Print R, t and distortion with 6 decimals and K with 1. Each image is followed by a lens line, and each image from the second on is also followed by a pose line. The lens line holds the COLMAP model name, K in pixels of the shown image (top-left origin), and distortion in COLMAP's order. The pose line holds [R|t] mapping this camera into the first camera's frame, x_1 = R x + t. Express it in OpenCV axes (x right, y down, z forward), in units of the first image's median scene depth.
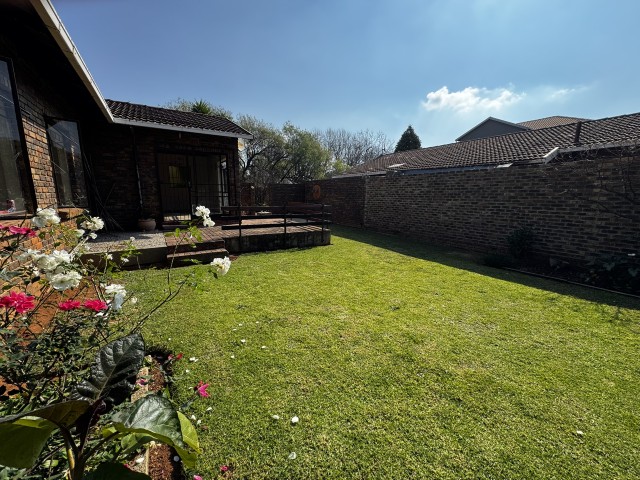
lens RADIAL K [[249.0, 0, 325.0], [0, 249.0, 242.0], [0, 0, 1]] dist [-0.051184, -0.001759]
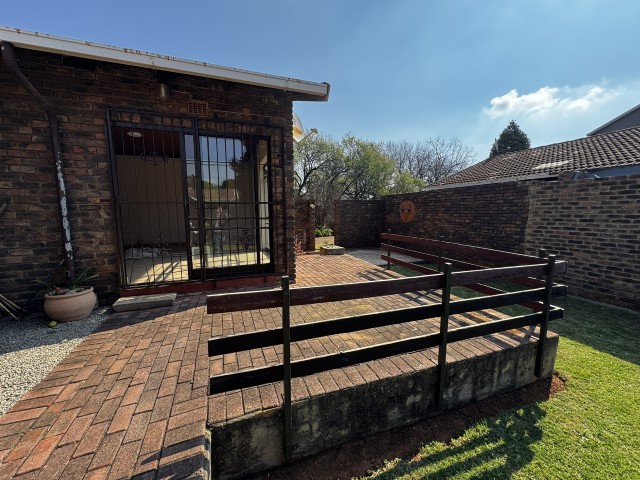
lens RADIAL K [[249.0, 0, 317.7], [0, 249.0, 241.8], [0, 0, 1]] dist [-0.051184, -0.001759]
pose [[0.971681, 0.009270, -0.236113, -0.042821], [-0.025558, 0.997491, -0.066018, -0.028549], [0.234908, 0.070183, 0.969480, 0.126600]]
